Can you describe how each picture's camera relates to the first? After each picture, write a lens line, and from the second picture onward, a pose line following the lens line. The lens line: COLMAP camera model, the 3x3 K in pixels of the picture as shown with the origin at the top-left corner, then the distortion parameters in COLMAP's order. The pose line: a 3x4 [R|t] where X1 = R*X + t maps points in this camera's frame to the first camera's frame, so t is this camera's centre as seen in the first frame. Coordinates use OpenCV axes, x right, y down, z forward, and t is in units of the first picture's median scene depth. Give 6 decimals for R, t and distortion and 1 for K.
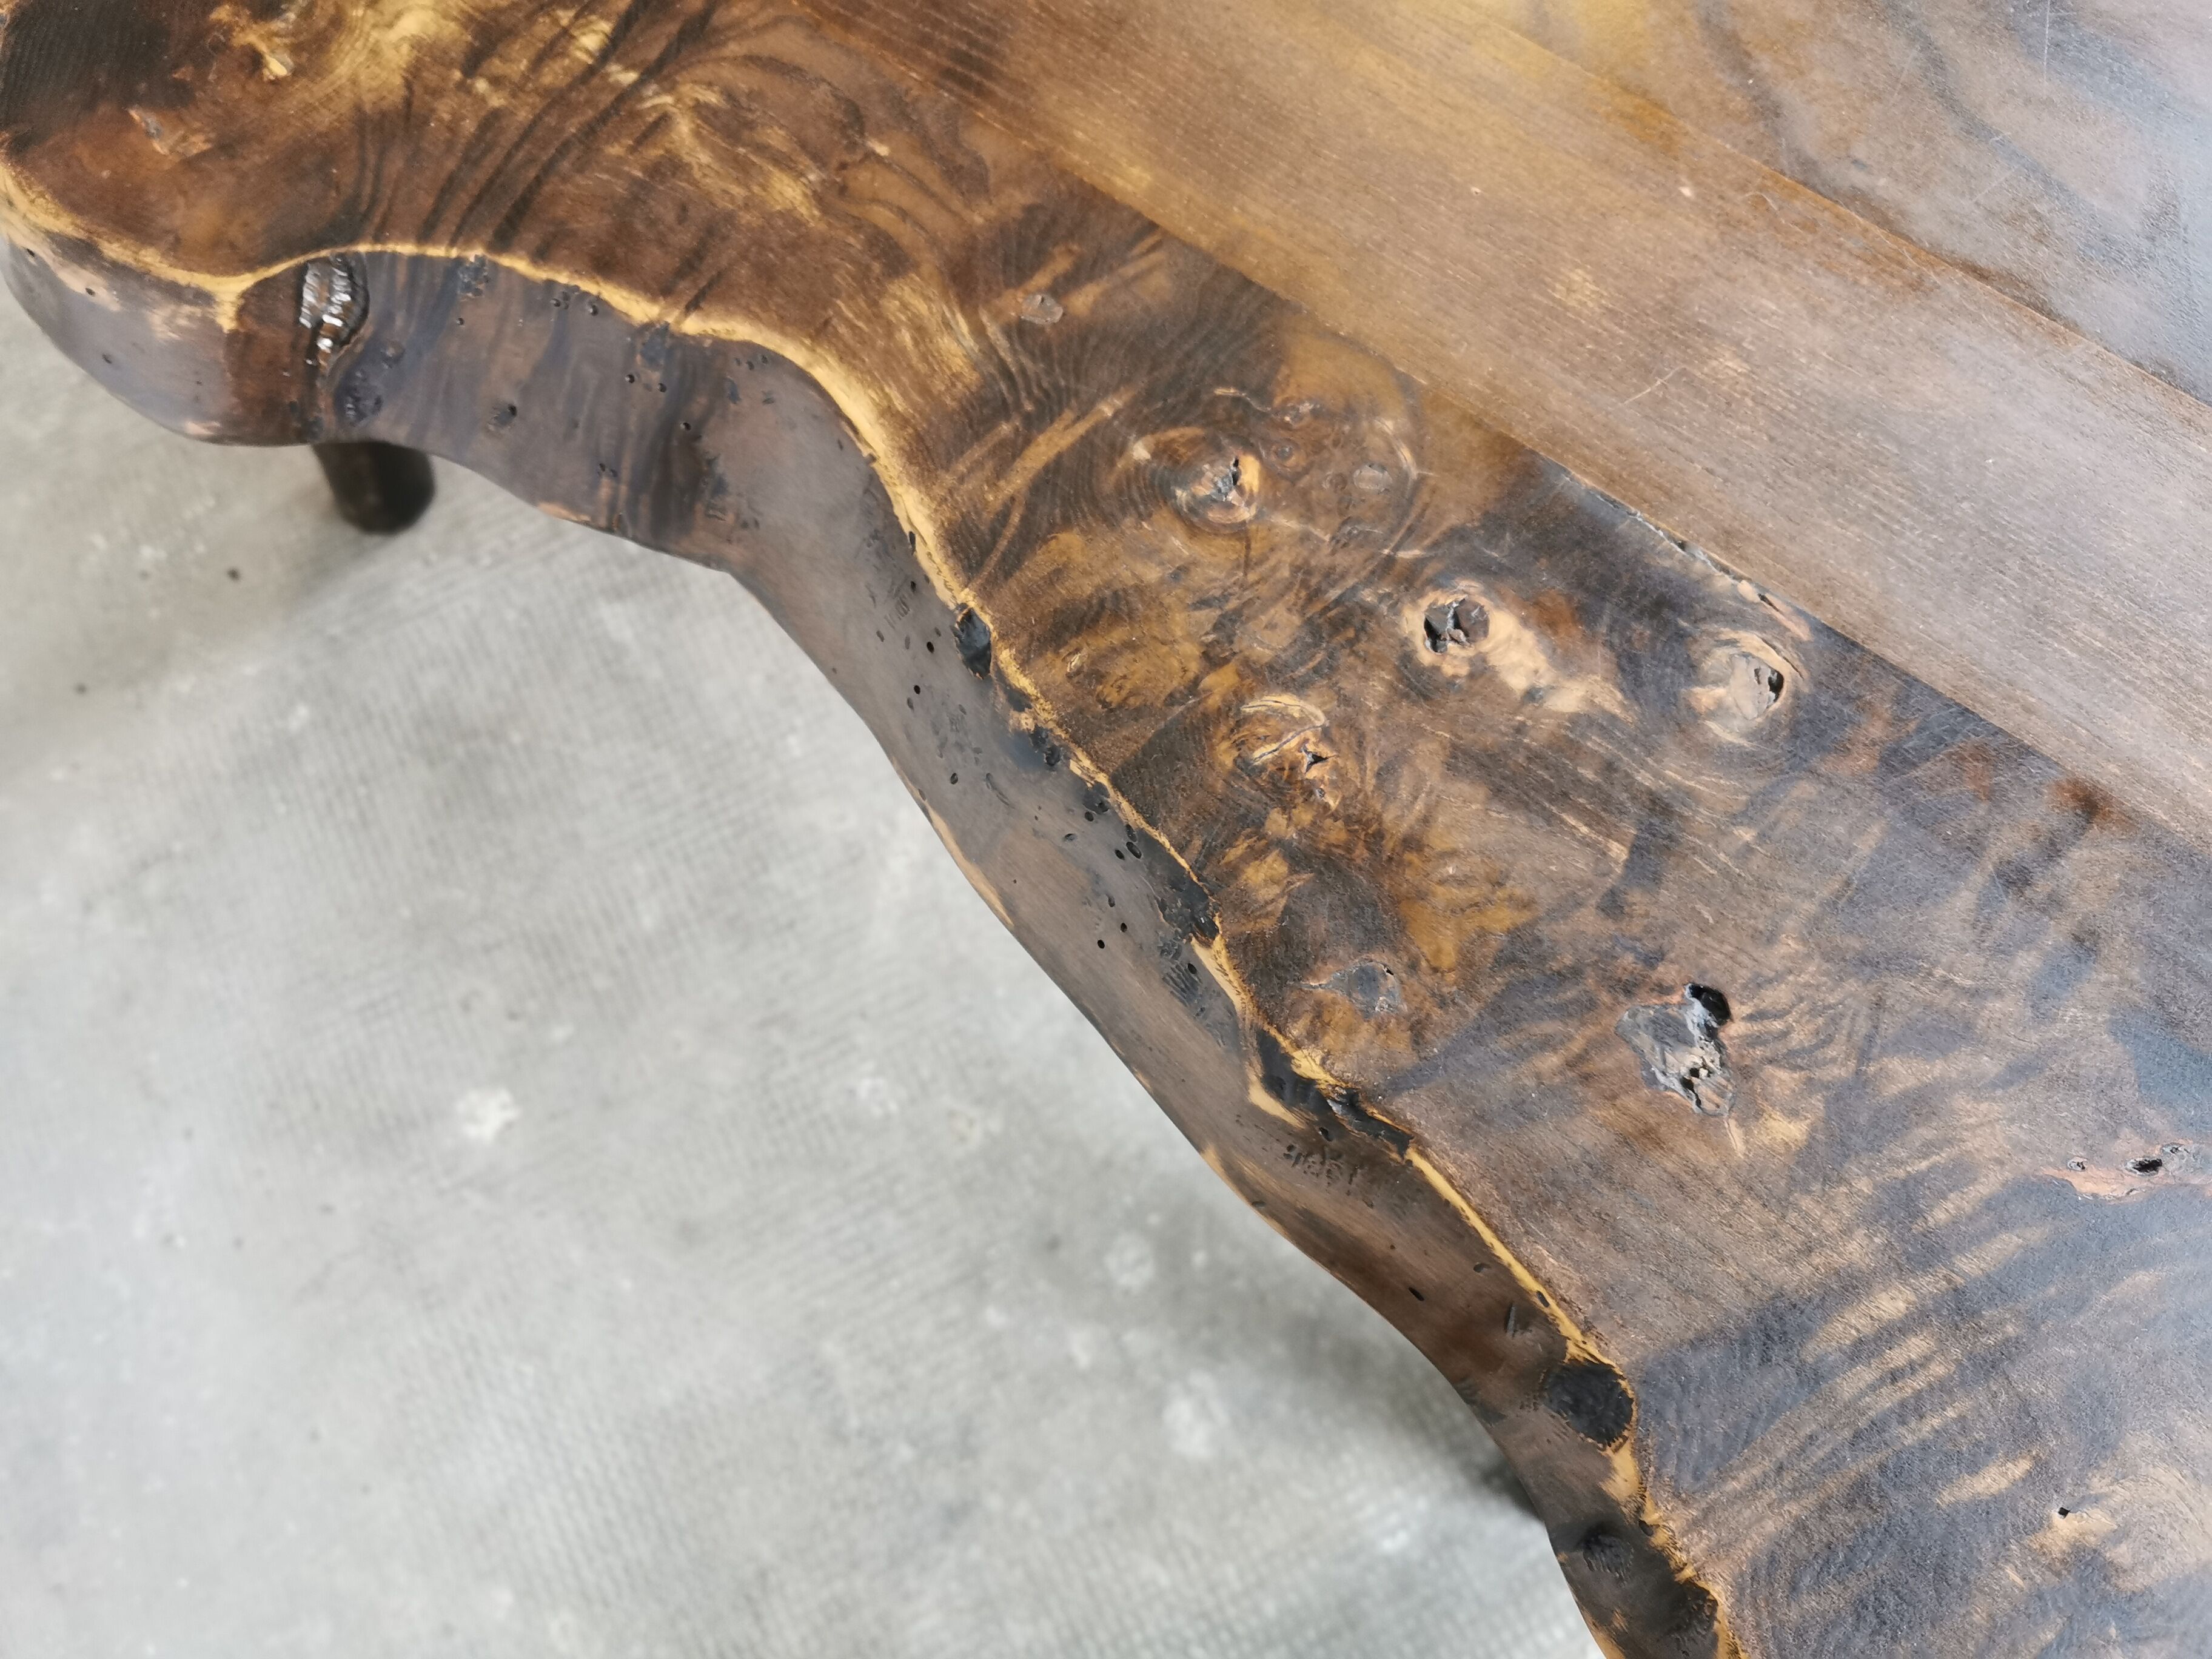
lens RADIAL K [[1736.6, 0, 1099.5], [0, 1736.6, 811.0], [0, 0, 1]] dist [0.051777, -0.102856]
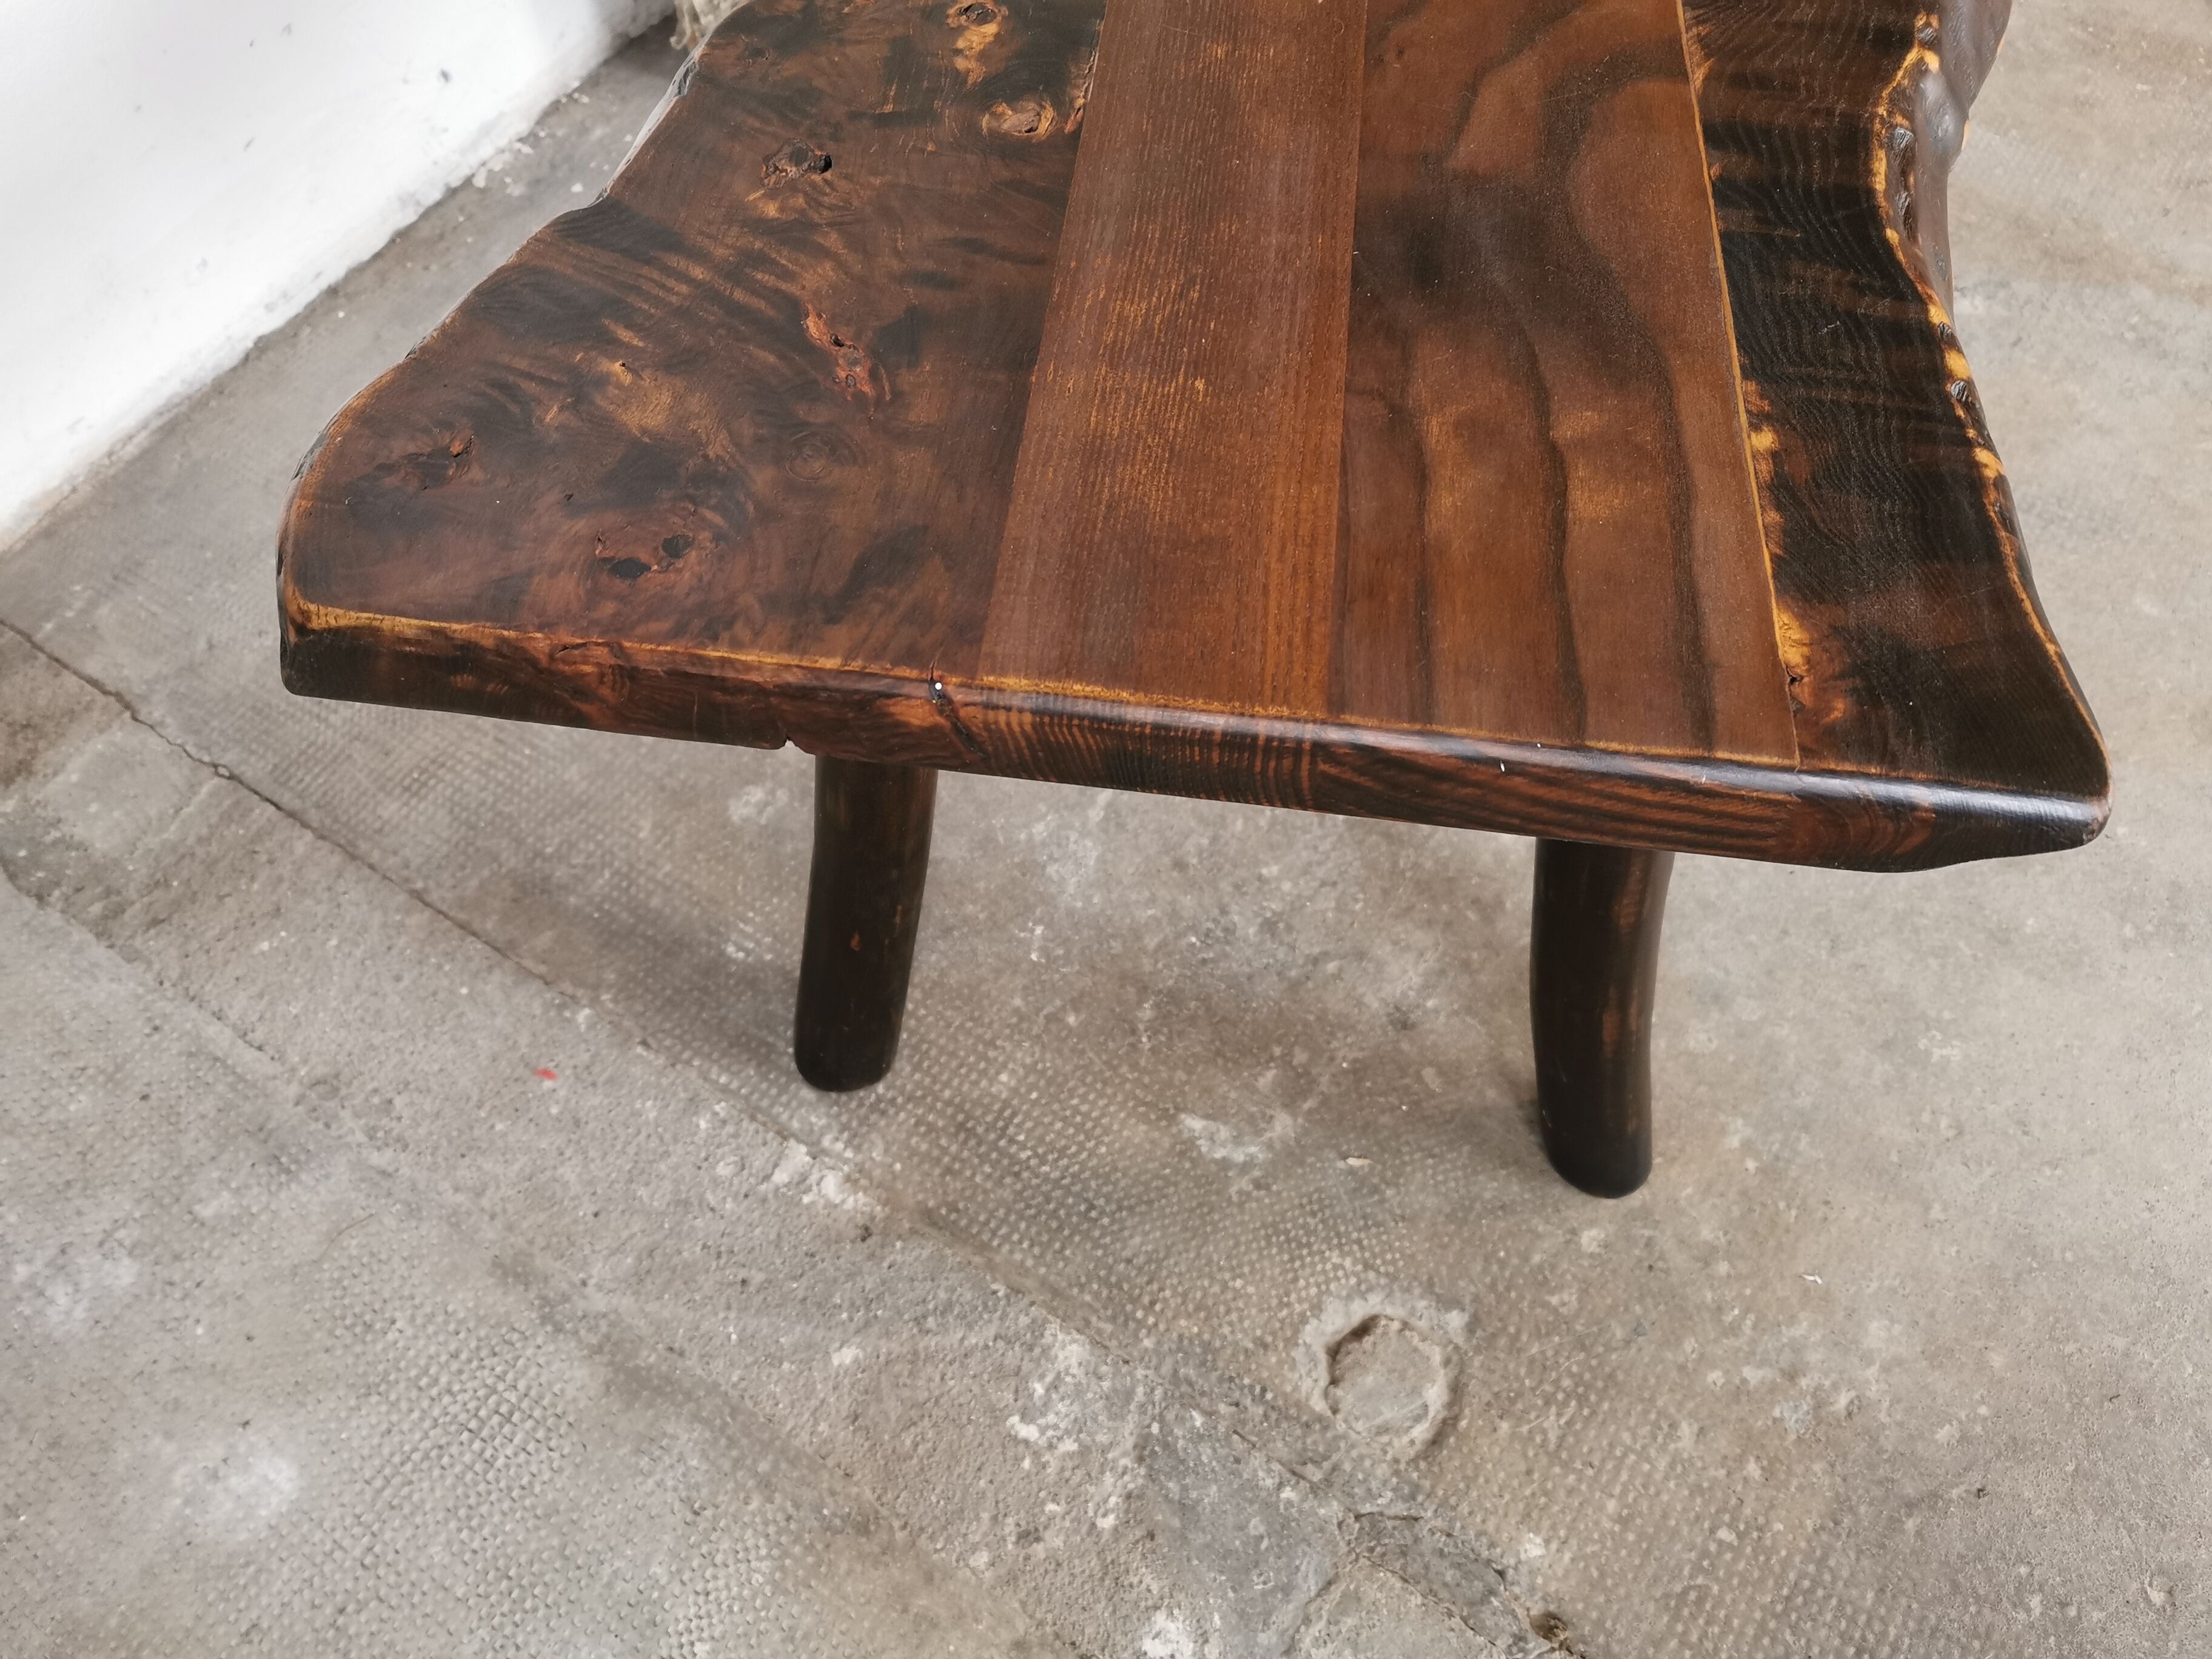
lens RADIAL K [[1715.0, 0, 1099.6], [0, 1715.0, 815.8], [0, 0, 1]] dist [0.073499, -0.115891]
pose [[0.493483, 0.752588, -0.435989, 1.582822], [-0.822865, 0.566352, 0.046239, 0.159136], [0.281722, 0.335942, 0.898763, -0.216220]]
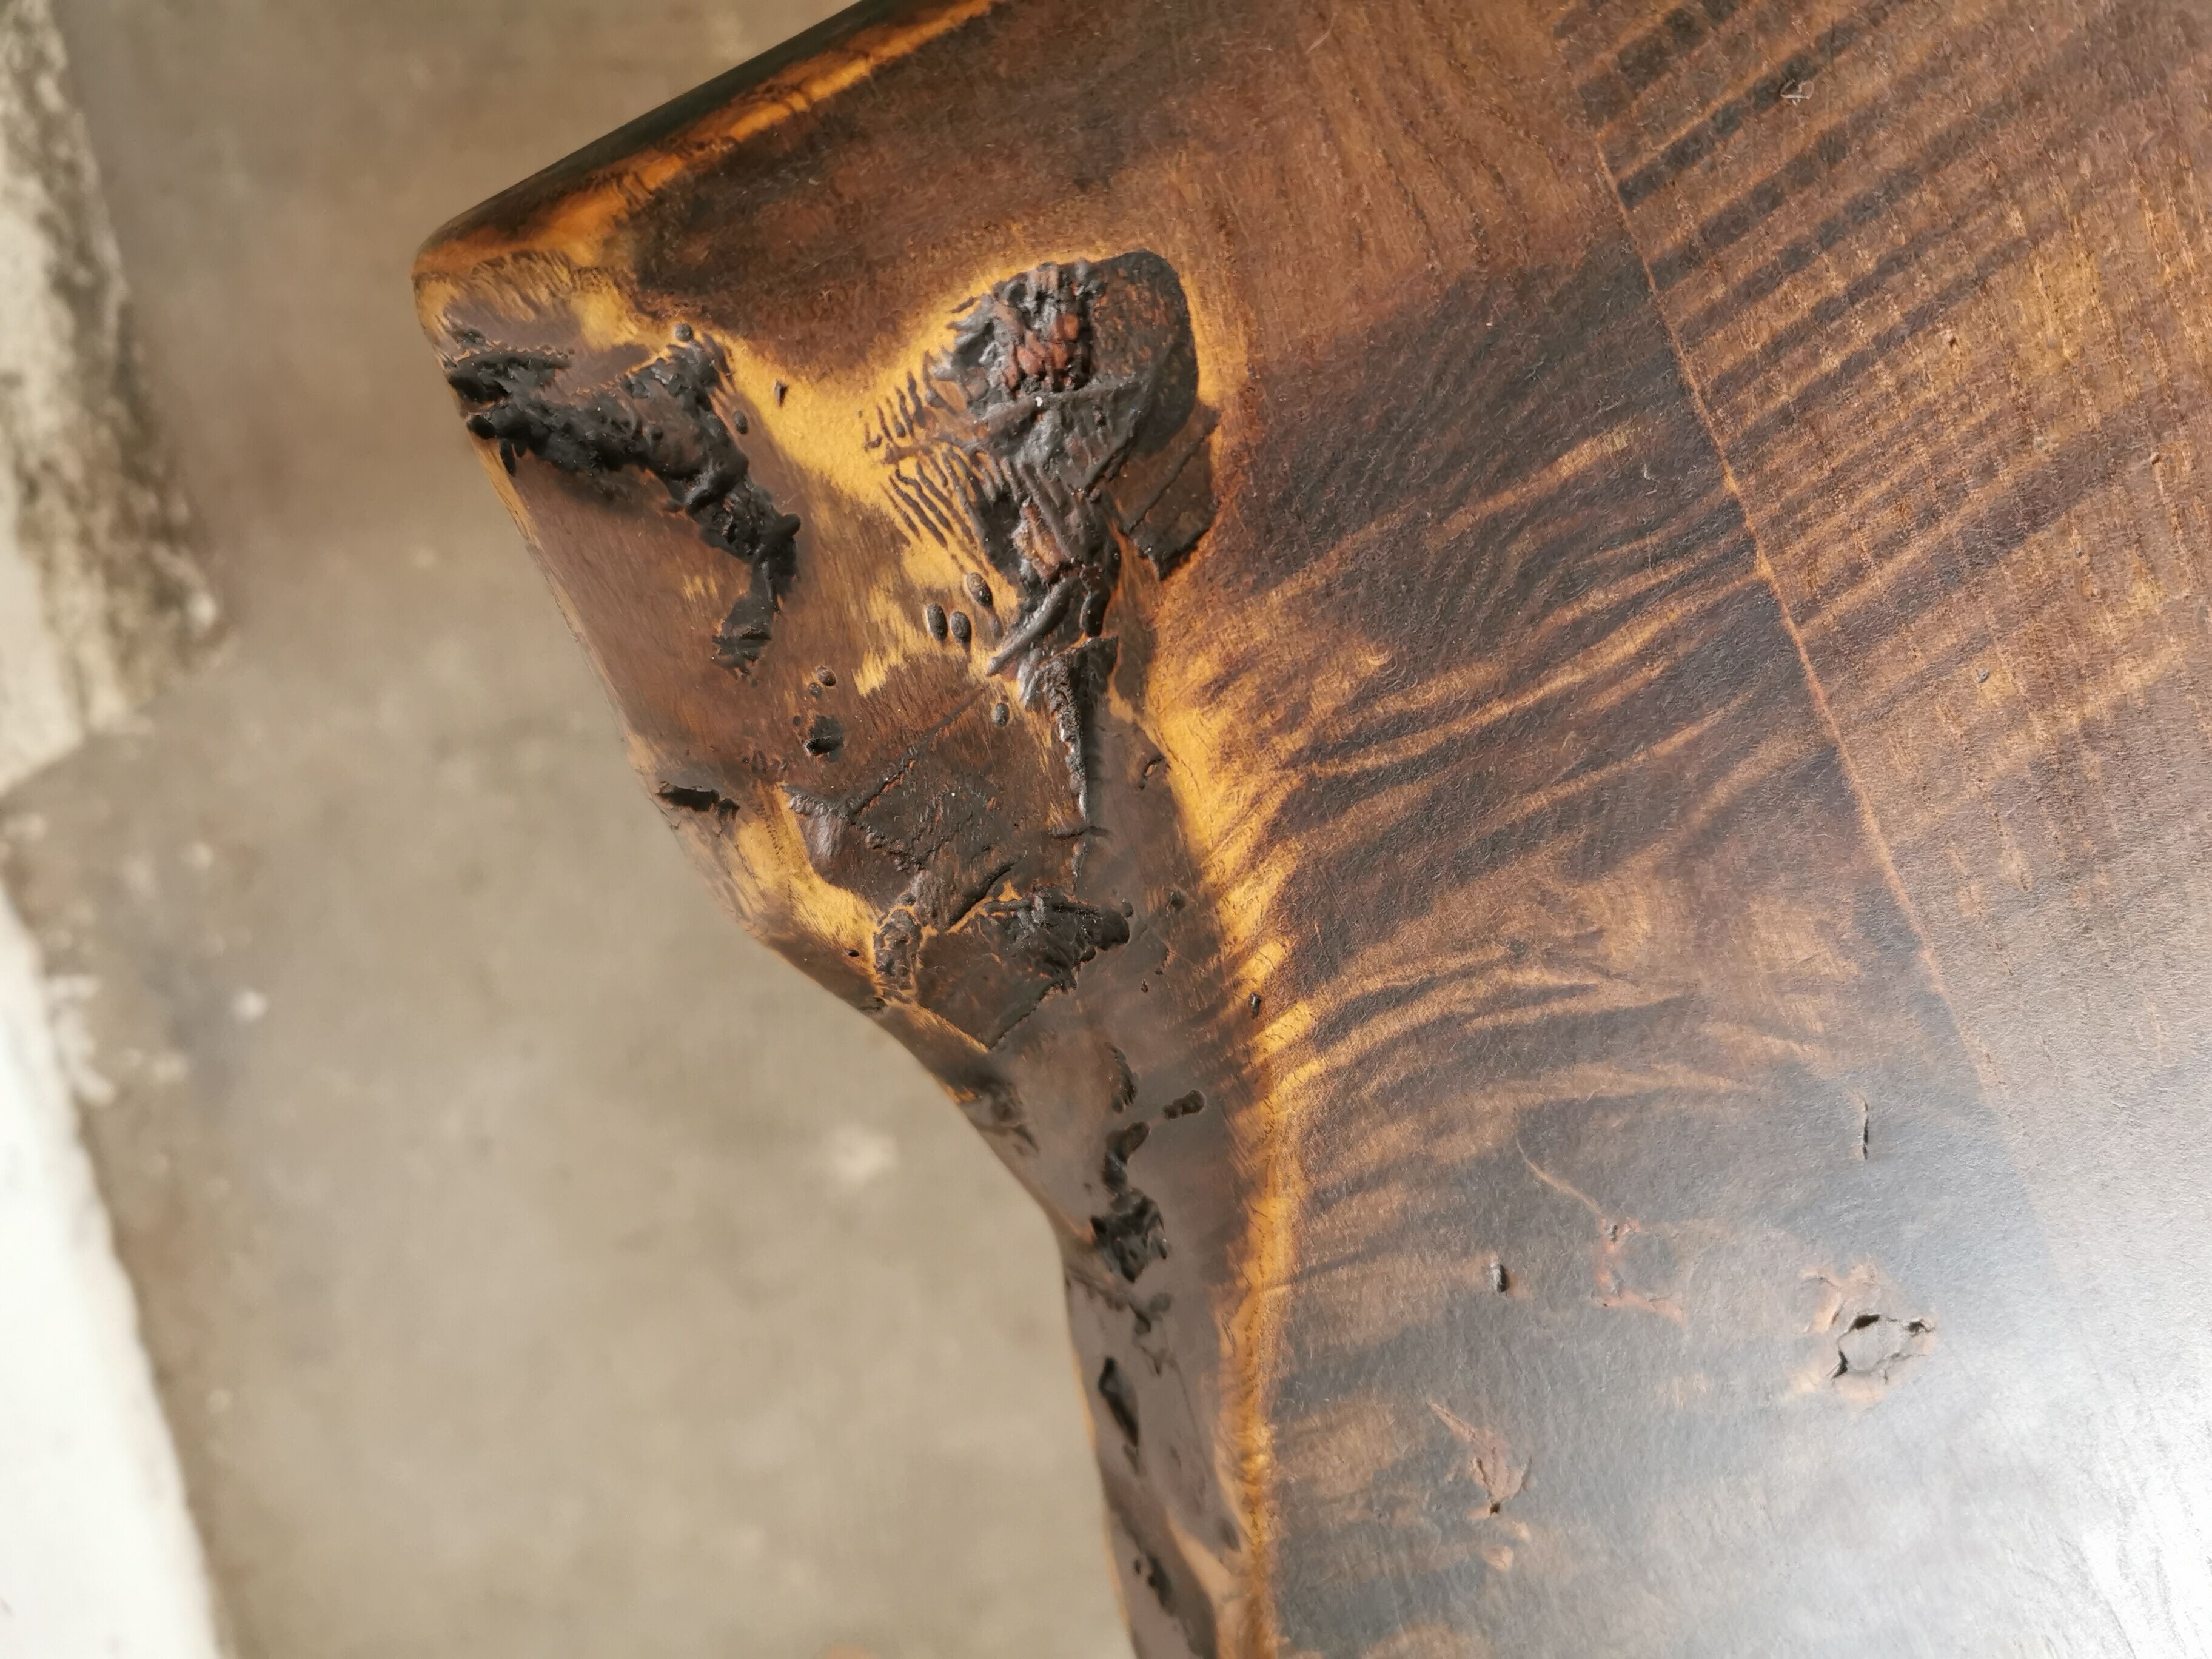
lens RADIAL K [[1779.8, 0, 1106.0], [0, 1779.8, 829.5], [0, 0, 1]] dist [0.034861, -0.141924]
pose [[0.902418, 0.356773, 0.241567, -1.155232], [-0.428803, 0.688935, 0.584376, -1.161982], [0.042066, -0.630936, 0.774693, 0.918090]]
